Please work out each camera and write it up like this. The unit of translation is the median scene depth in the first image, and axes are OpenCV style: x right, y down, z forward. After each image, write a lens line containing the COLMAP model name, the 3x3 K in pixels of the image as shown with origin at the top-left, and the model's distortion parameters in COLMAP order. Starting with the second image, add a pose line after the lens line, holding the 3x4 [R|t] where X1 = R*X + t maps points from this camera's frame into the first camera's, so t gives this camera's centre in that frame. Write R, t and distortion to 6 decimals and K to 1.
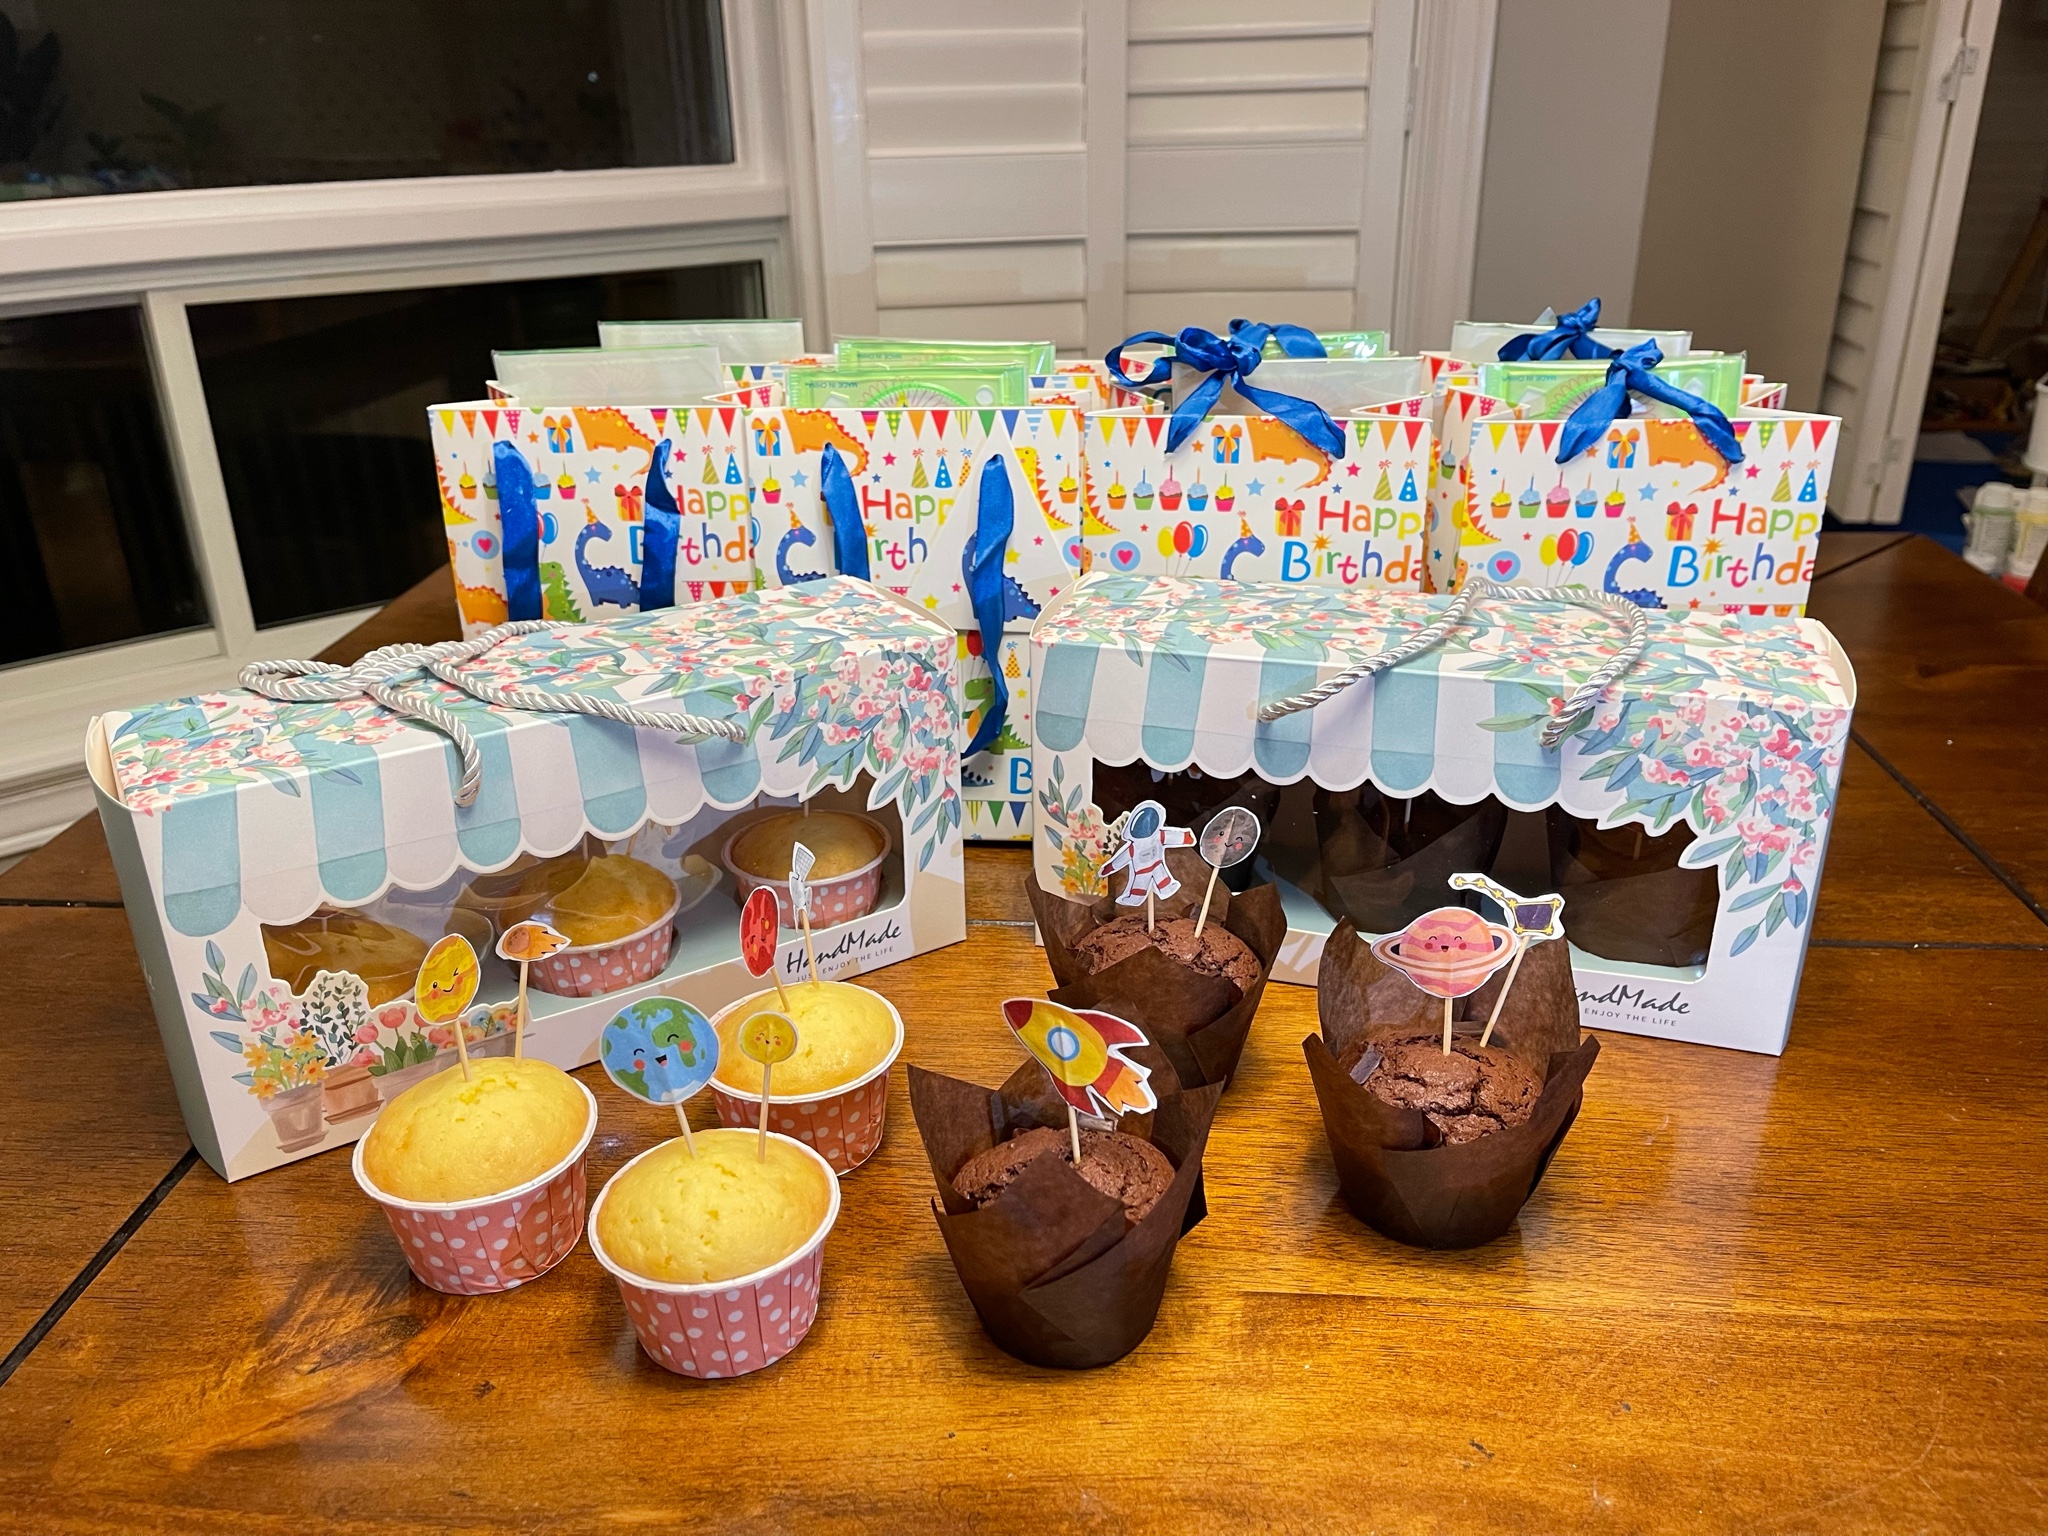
lens RADIAL K [[1491.0, 0, 1024.0], [0, 1491.0, 768.0], [0, 0, 1]] dist [0.002541, -0.051478]
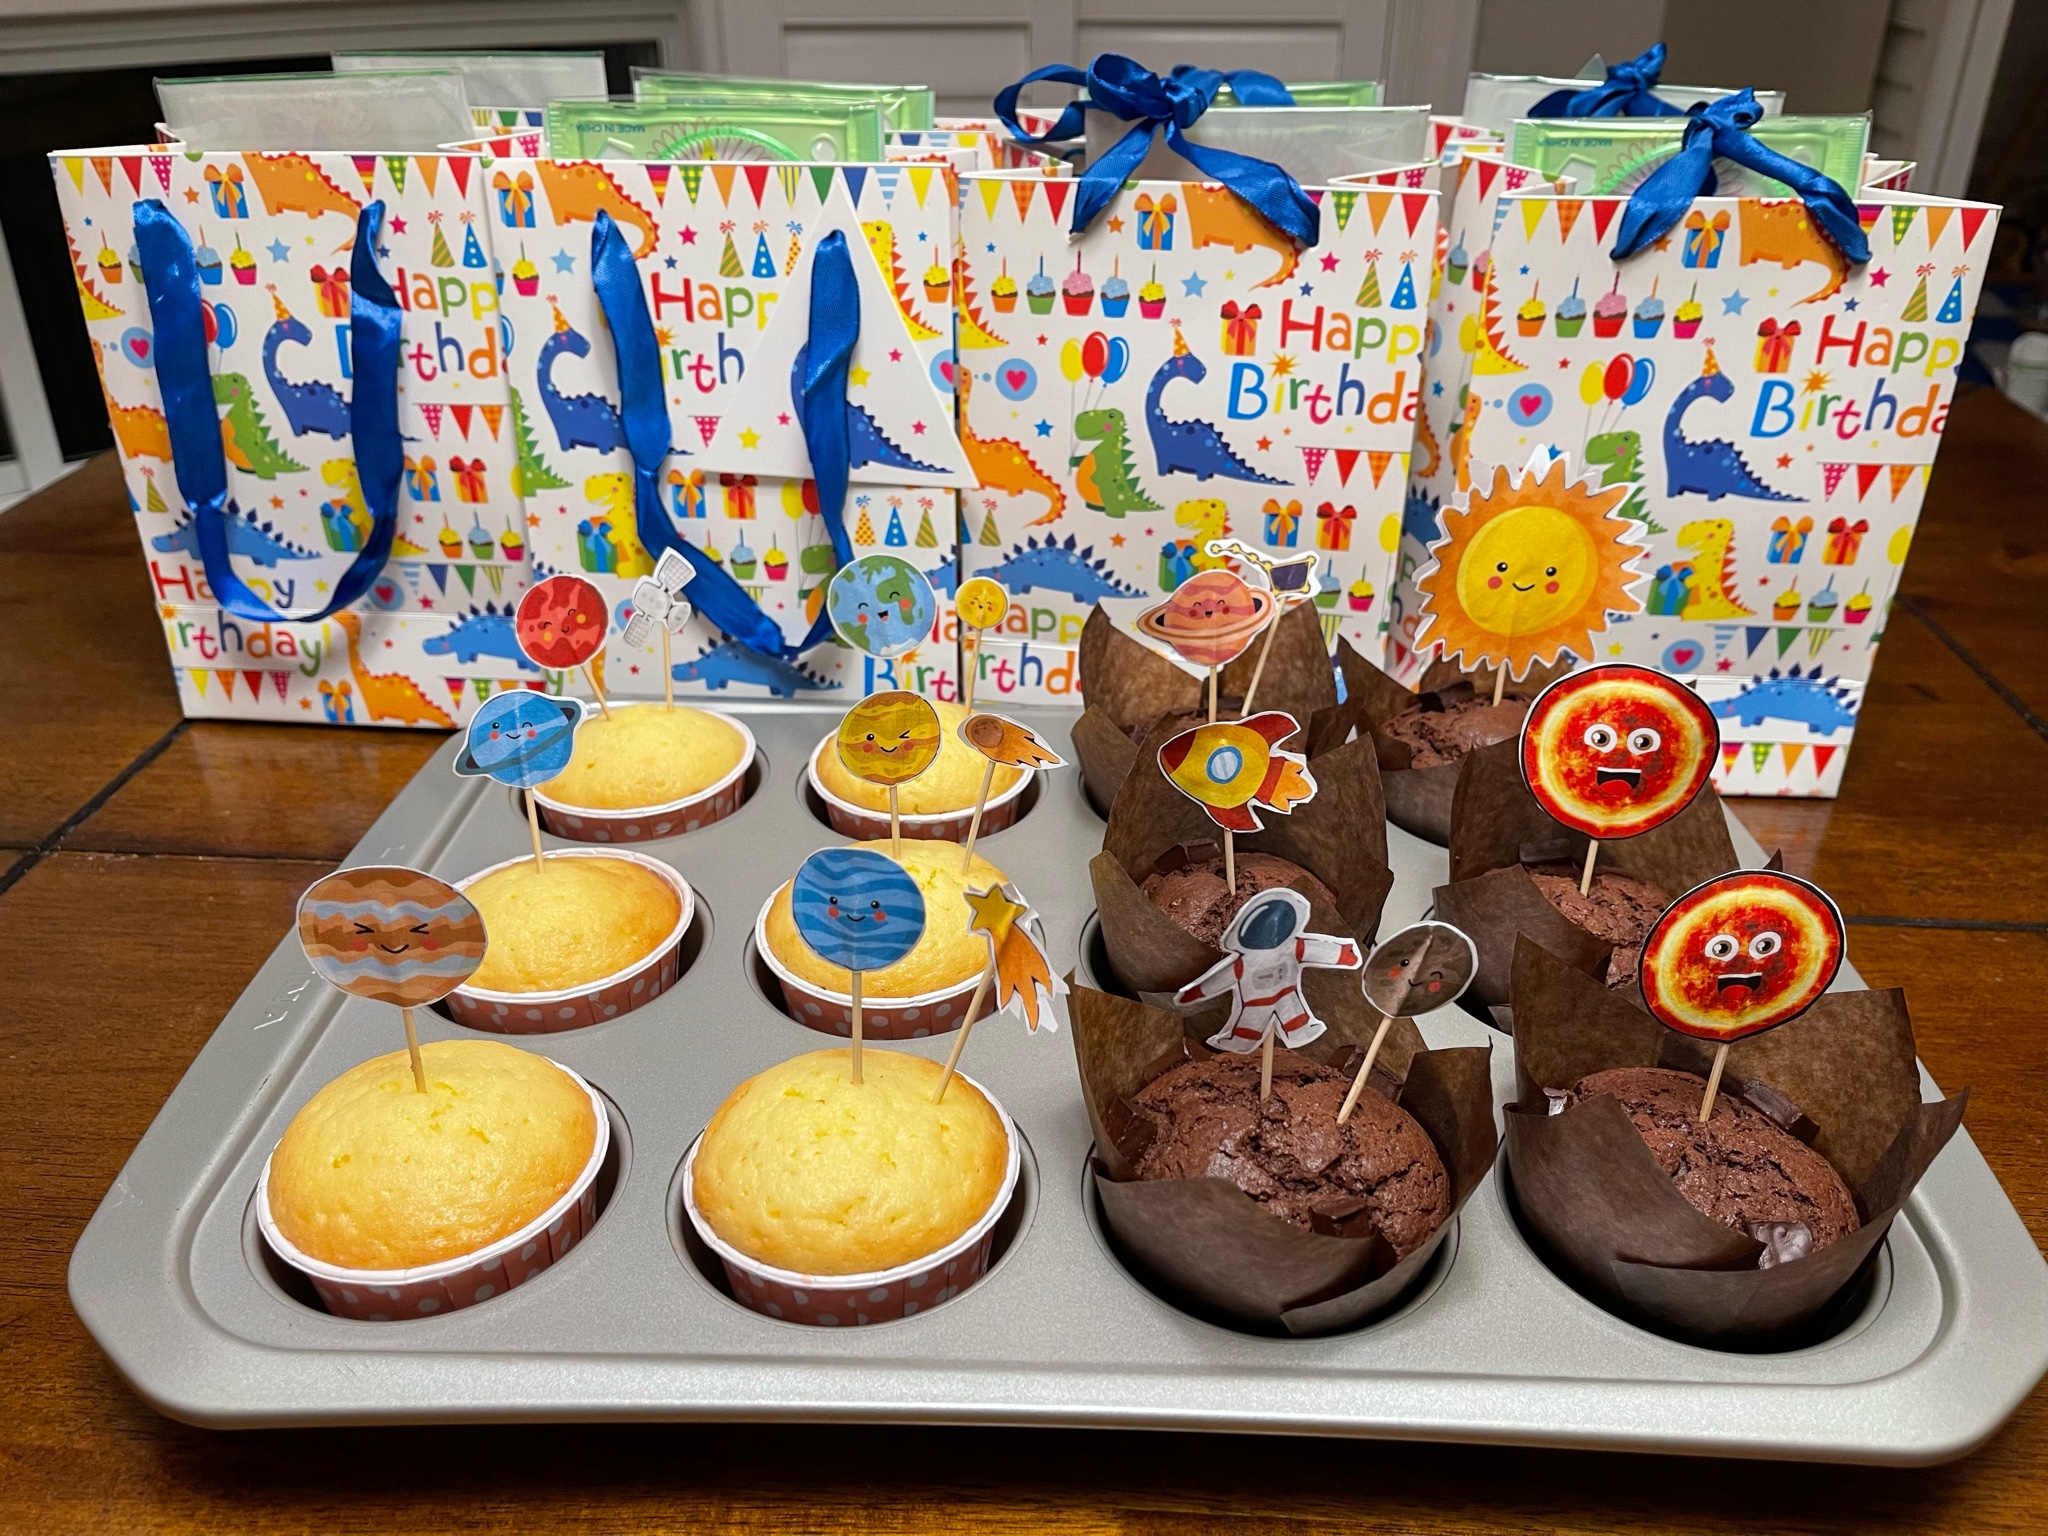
lens RADIAL K [[1593.4, 0, 1024.0], [0, 1593.4, 768.0], [0, 0, 1]] dist [-0.021508, 0.004211]
pose [[0.999265, 0.012222, 0.036324, 0.046847], [-0.015391, 0.995976, 0.088285, -0.021914], [-0.035099, -0.088779, 0.995433, 0.212188]]
